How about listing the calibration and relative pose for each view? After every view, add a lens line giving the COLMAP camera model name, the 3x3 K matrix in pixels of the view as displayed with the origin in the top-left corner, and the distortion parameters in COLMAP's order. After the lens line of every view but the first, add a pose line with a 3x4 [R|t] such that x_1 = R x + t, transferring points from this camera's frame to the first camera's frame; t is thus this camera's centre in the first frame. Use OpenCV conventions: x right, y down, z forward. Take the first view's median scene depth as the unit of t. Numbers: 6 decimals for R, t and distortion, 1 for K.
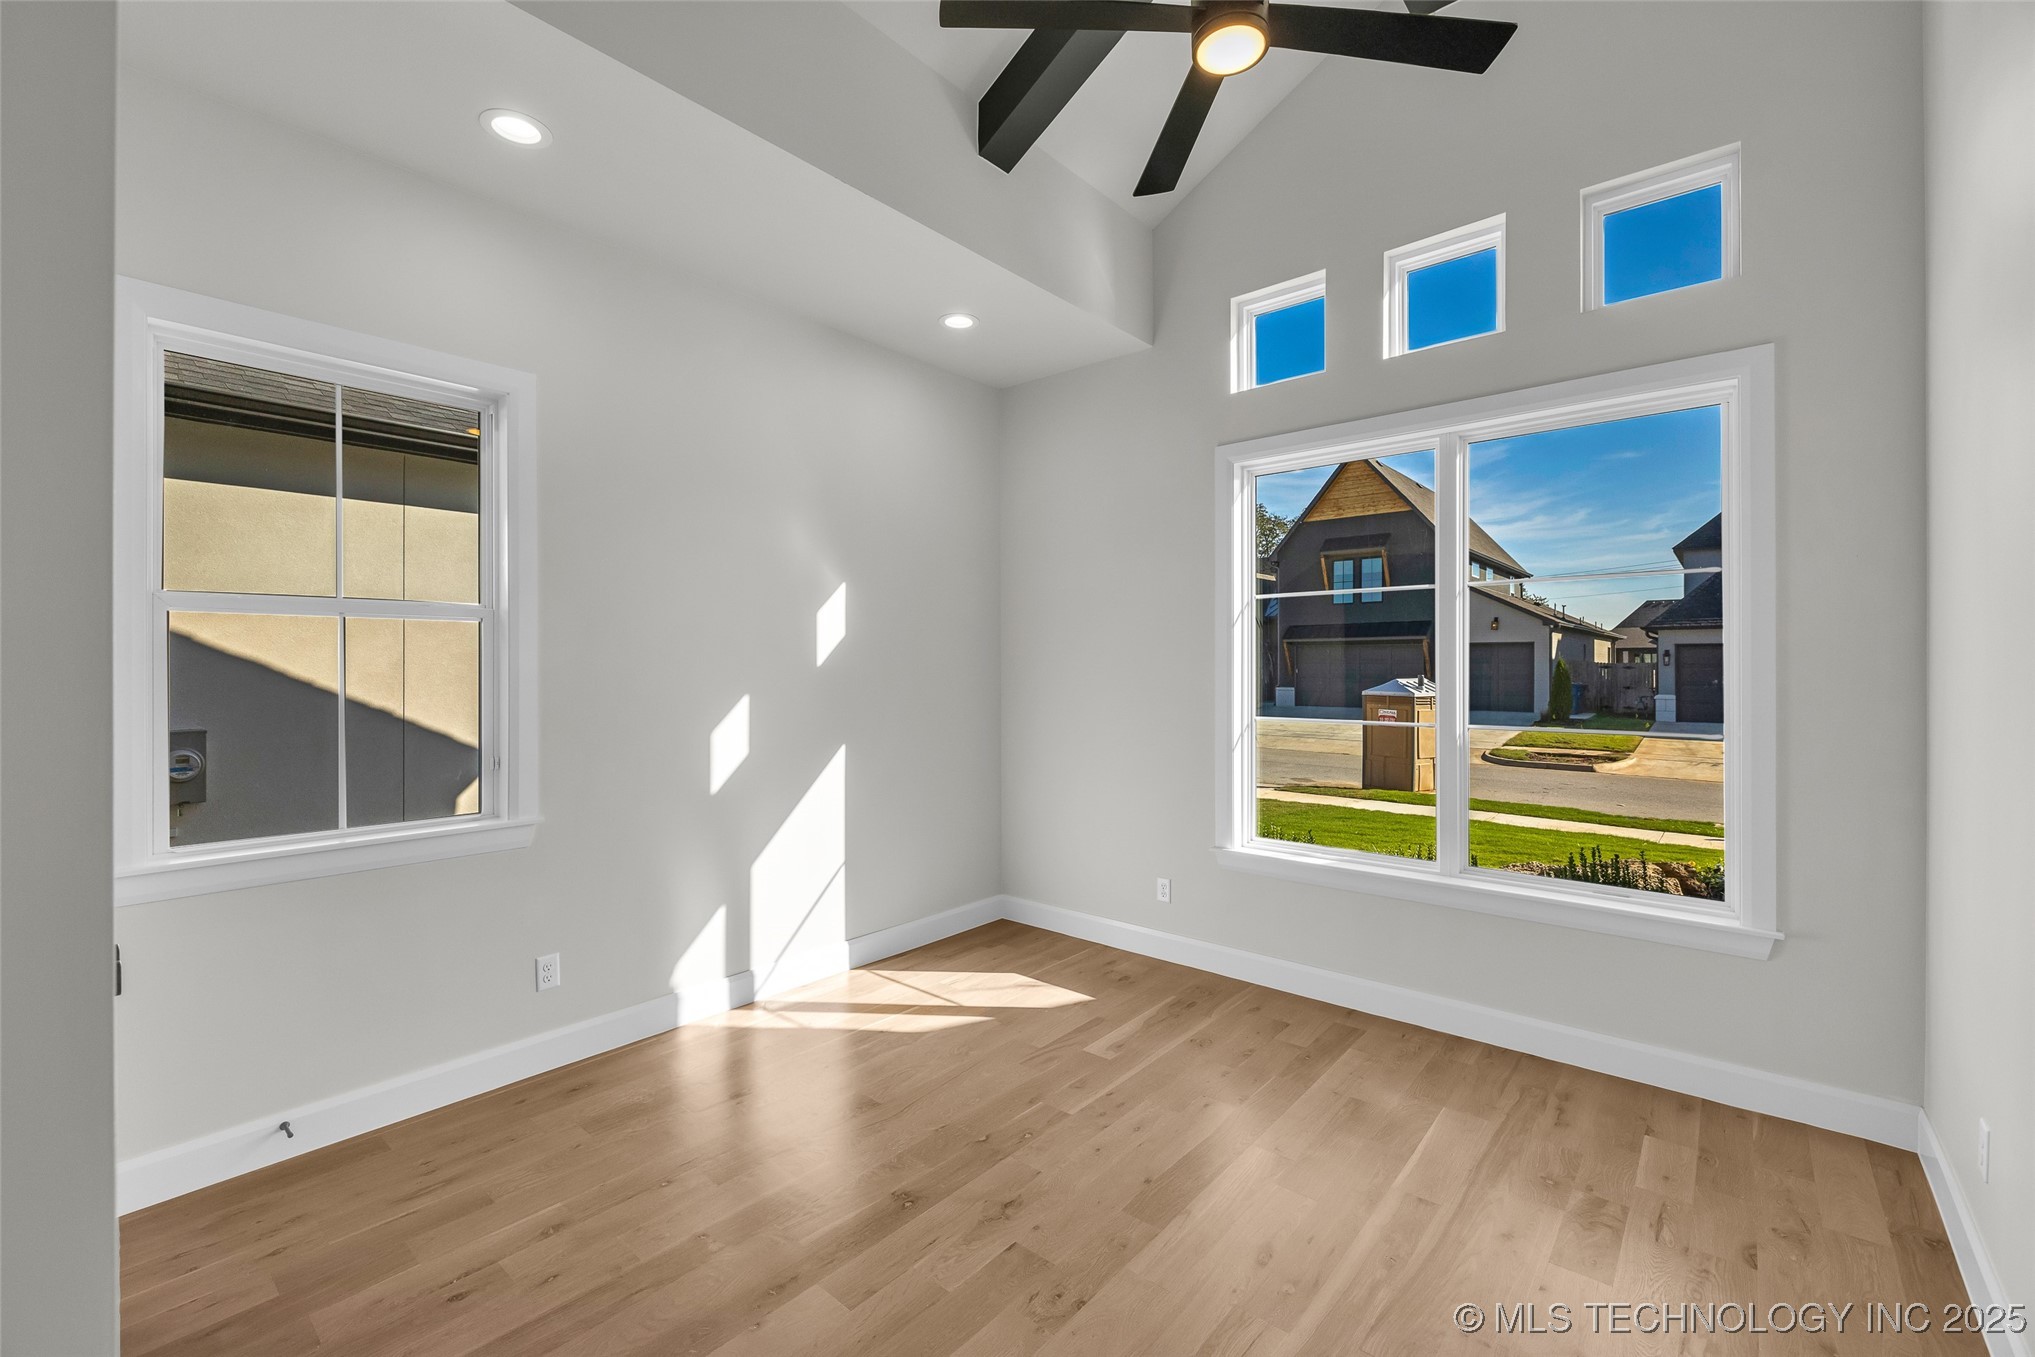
lens RADIAL K [[857.5, 0, 1012.6], [0, 857.5, 665.1], [0, 0, 1]] dist [-0.002915, 0.000513]
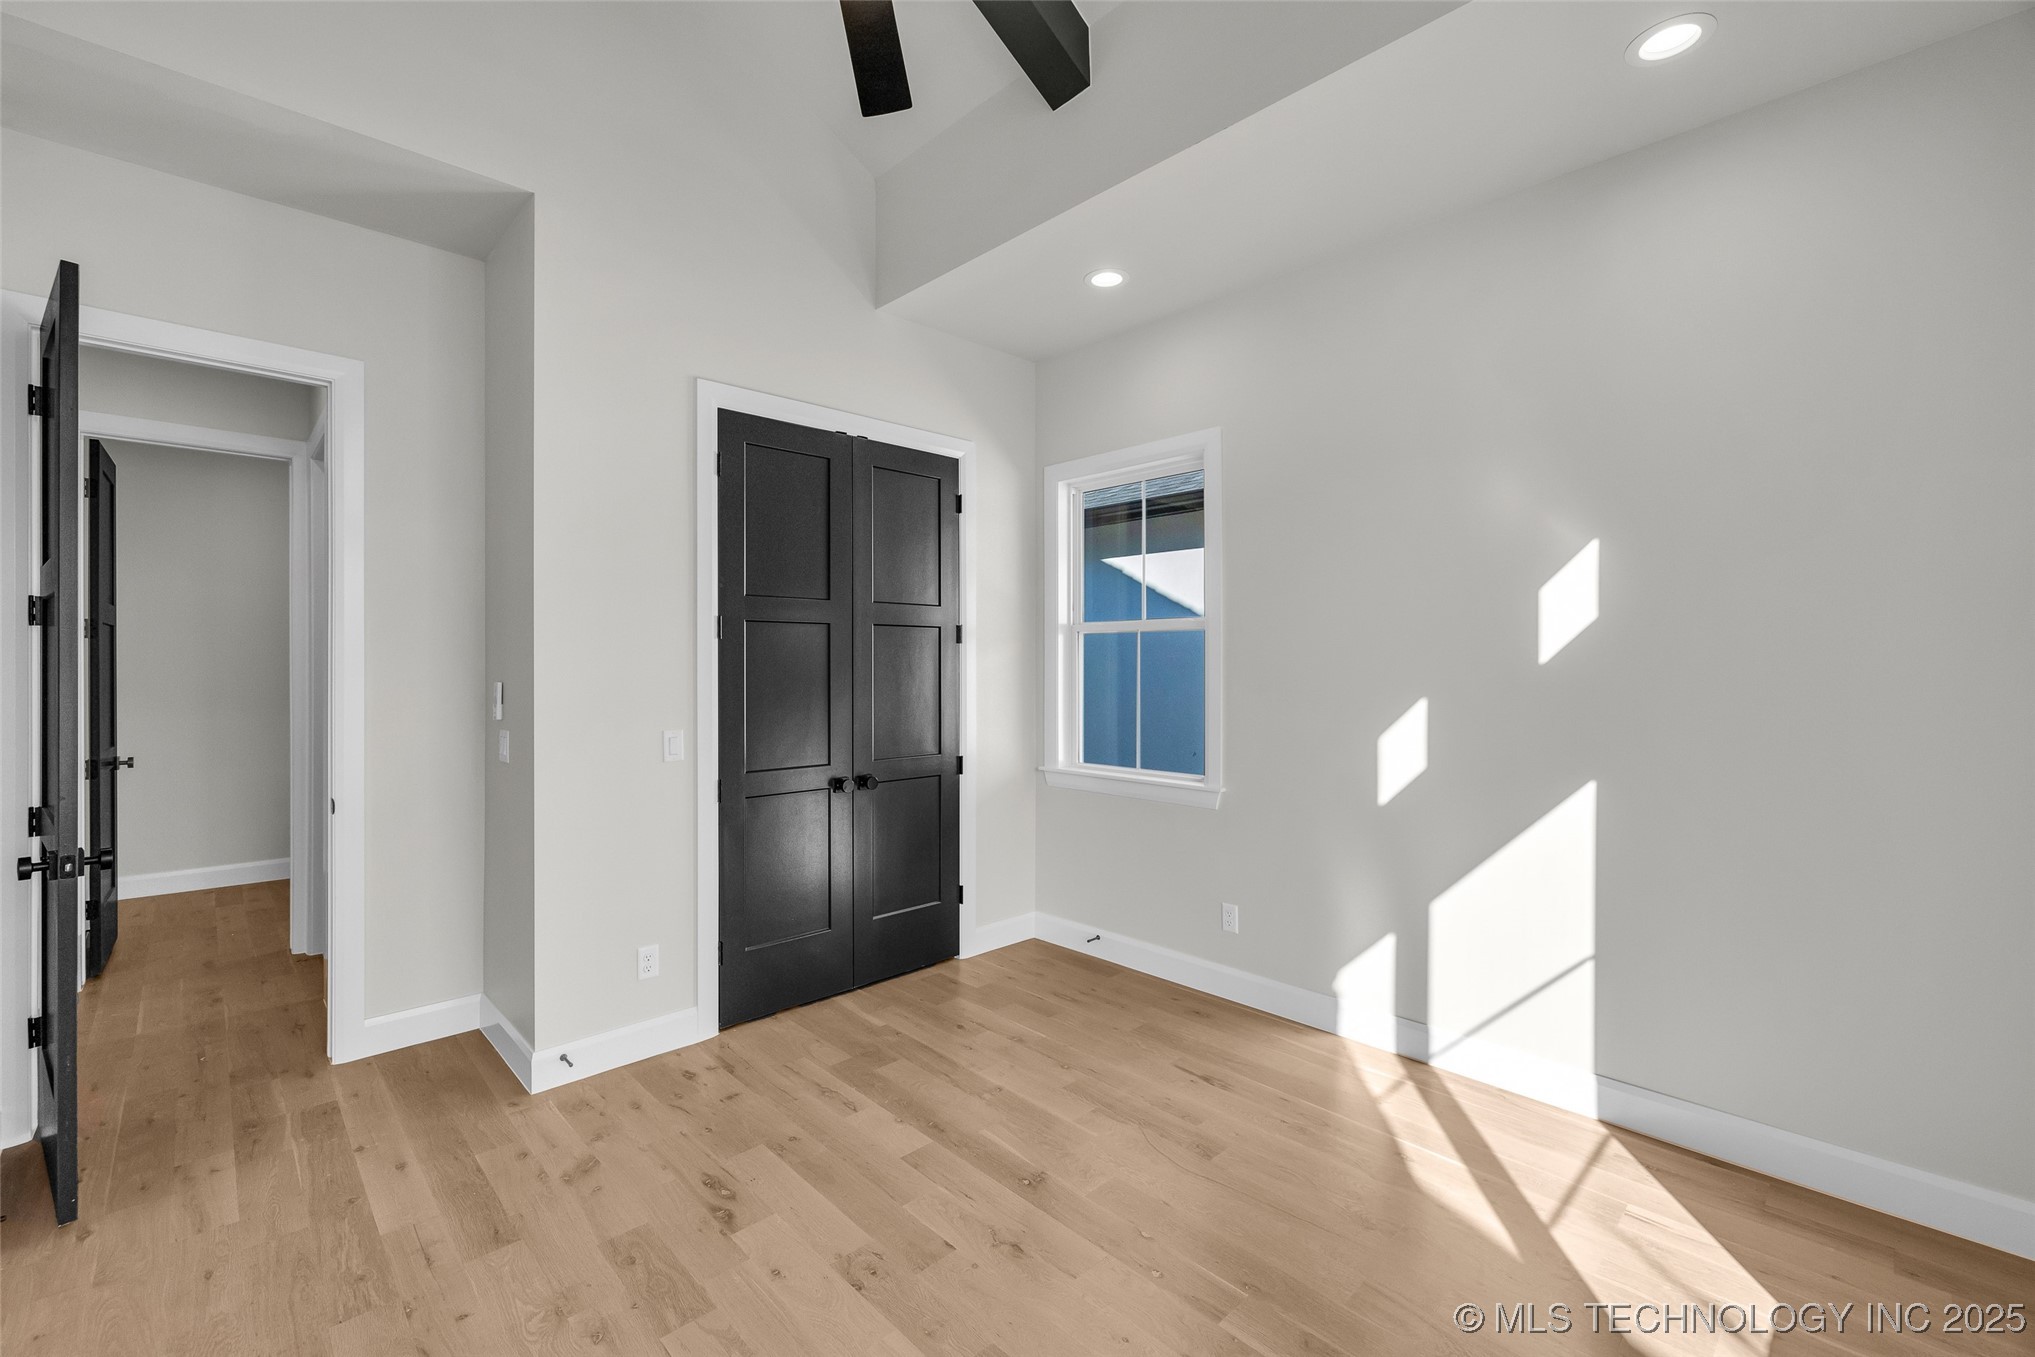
lens RADIAL K [[857.5, 0, 1012.6], [0, 857.5, 665.1], [0, 0, 1]] dist [-0.002915, 0.000513]
pose [[-0.099996, 0.003729, -0.994981, 0.615254], [0.004044, 0.999986, 0.003341, -0.002132], [0.994980, -0.003689, -0.100010, 0.733913]]
